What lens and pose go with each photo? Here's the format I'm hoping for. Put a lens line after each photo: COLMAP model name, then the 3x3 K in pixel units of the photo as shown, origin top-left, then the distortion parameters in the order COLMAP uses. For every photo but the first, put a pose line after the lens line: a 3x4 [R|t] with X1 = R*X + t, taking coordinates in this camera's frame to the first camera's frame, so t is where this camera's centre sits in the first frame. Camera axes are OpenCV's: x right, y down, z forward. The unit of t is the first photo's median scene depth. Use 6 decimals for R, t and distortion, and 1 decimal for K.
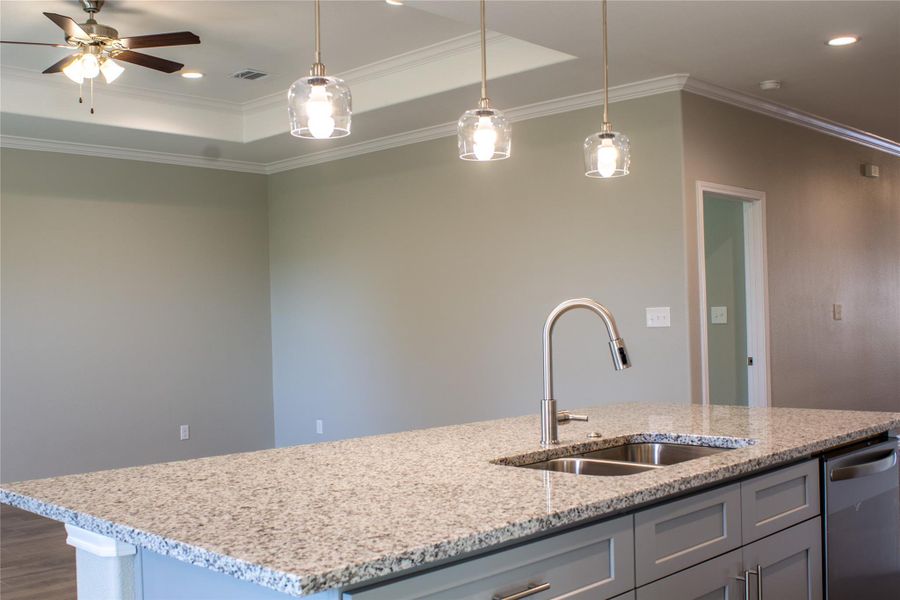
lens RADIAL K [[968.8, 0, 432.9], [0, 968.8, 304.4], [0, 0, 1]] dist [-0.081257, 0.015865]
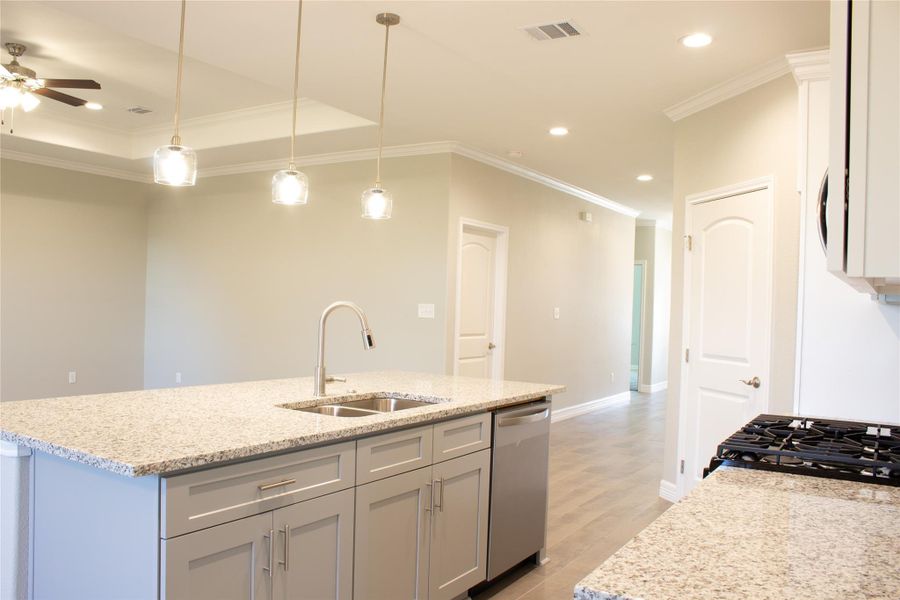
lens RADIAL K [[750.6, 0, 429.7], [0, 750.6, 301.2], [0, 0, 1]] dist [-0.160460, 0.156370]
pose [[0.978932, 0.058404, 0.195655, 0.054850], [-0.061245, 0.998087, 0.008500, -0.025969], [-0.194784, -0.020304, 0.980636, -0.190001]]
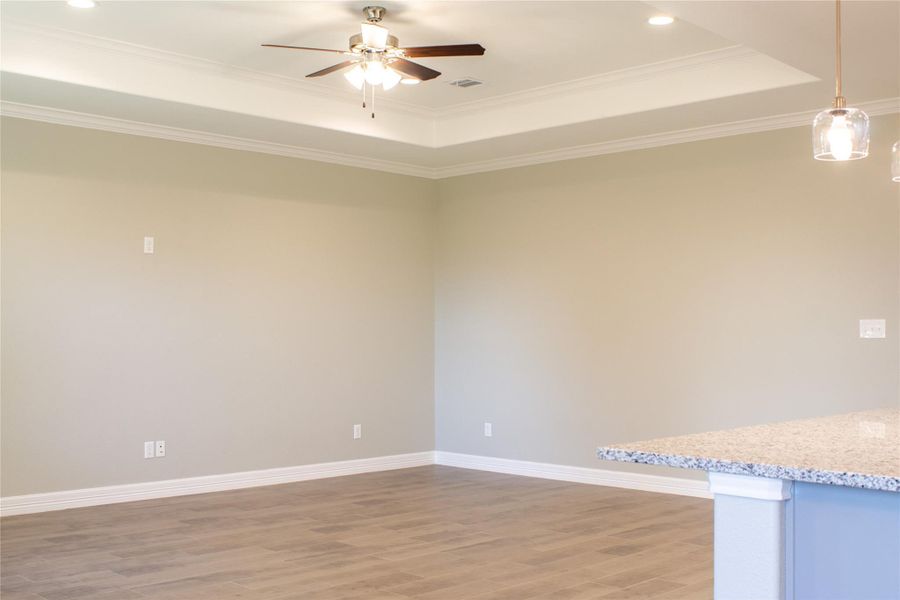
lens RADIAL K [[1012.3, 0, 448.4], [0, 1012.3, 299.8], [0, 0, 1]] dist [-0.066466, 0.016488]
pose [[0.999627, 0.026813, -0.005132, -0.544762], [-0.026888, 0.999524, -0.015106, 0.027441], [0.004725, 0.015238, 0.999873, -0.208721]]
